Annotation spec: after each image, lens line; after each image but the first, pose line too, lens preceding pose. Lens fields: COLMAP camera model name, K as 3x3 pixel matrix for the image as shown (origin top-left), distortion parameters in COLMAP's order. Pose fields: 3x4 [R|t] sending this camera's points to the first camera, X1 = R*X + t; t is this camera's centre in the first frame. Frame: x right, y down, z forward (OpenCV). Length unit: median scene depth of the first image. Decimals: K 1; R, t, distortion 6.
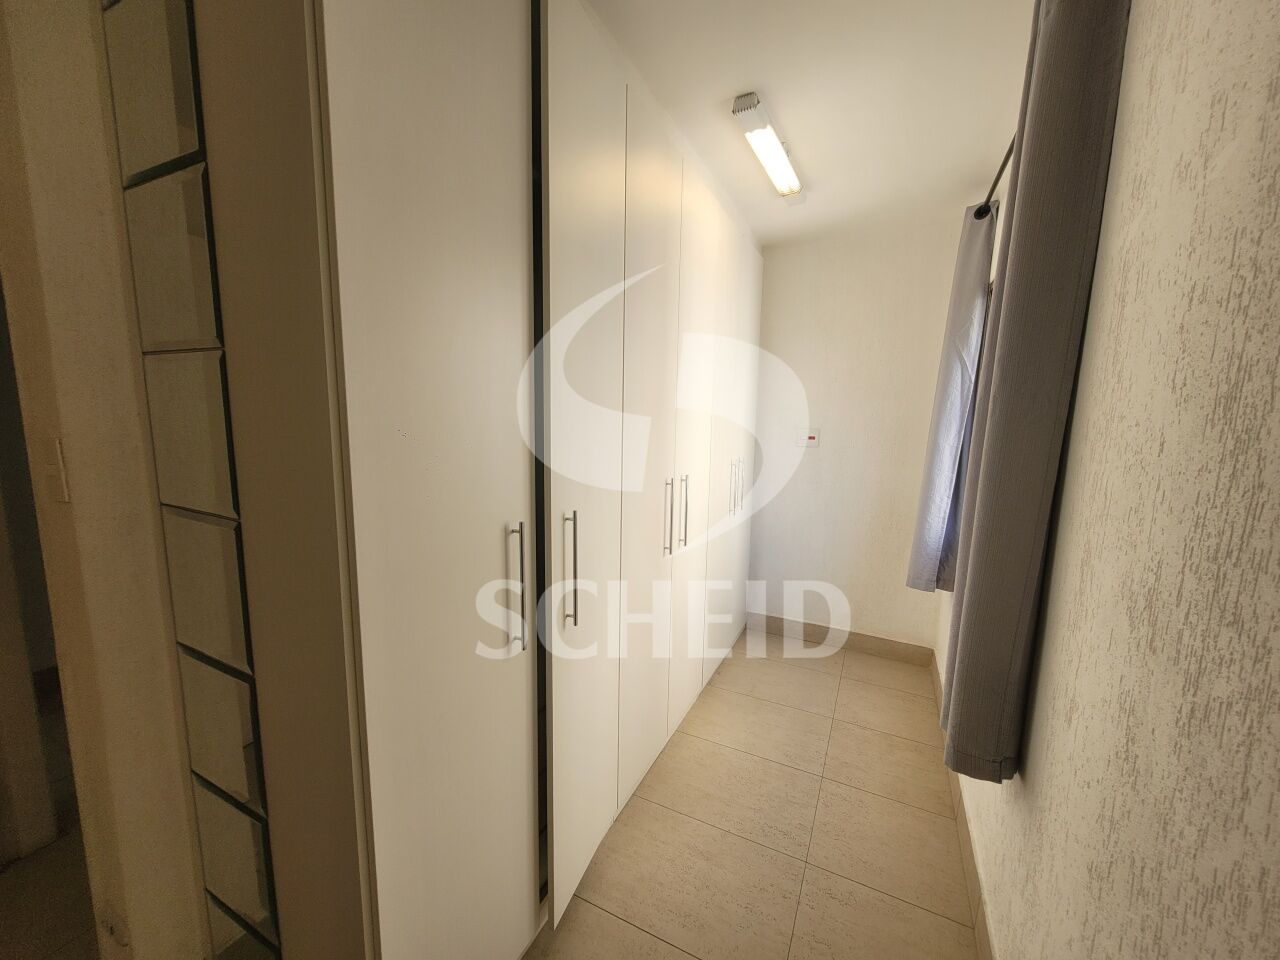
lens RADIAL K [[502.2, 0, 643.4], [0, 502.2, 482.0], [0, 0, 1]] dist [-0.002712, -0.000413]
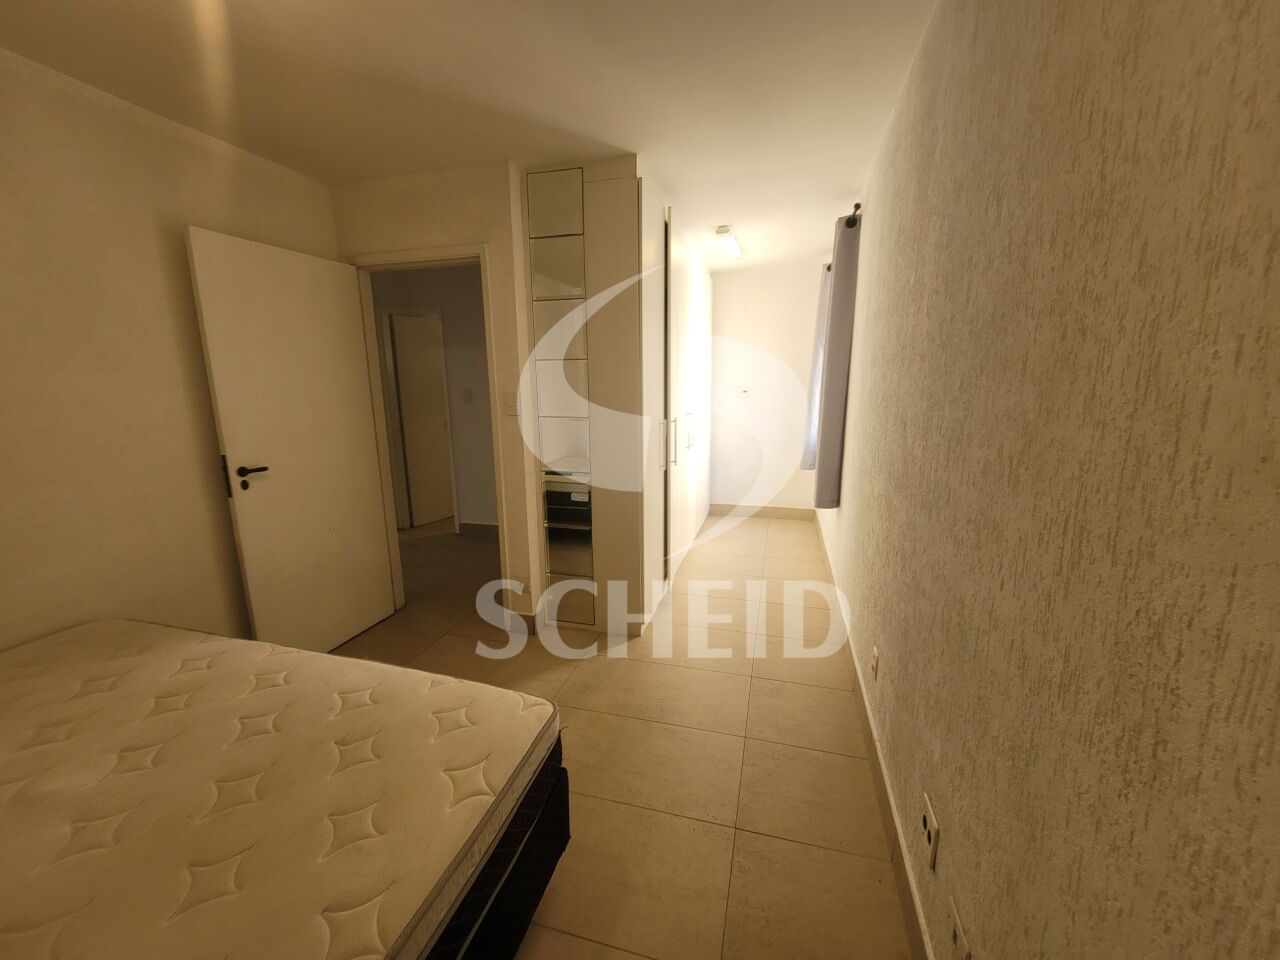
lens RADIAL K [[502.2, 0, 643.4], [0, 502.2, 482.0], [0, 0, 1]] dist [-0.002712, -0.000413]
pose [[0.984251, -0.059254, 0.166548, -0.550842], [0.048946, 0.996663, 0.065330, 0.163524], [-0.169863, -0.056149, 0.983867, -1.111341]]
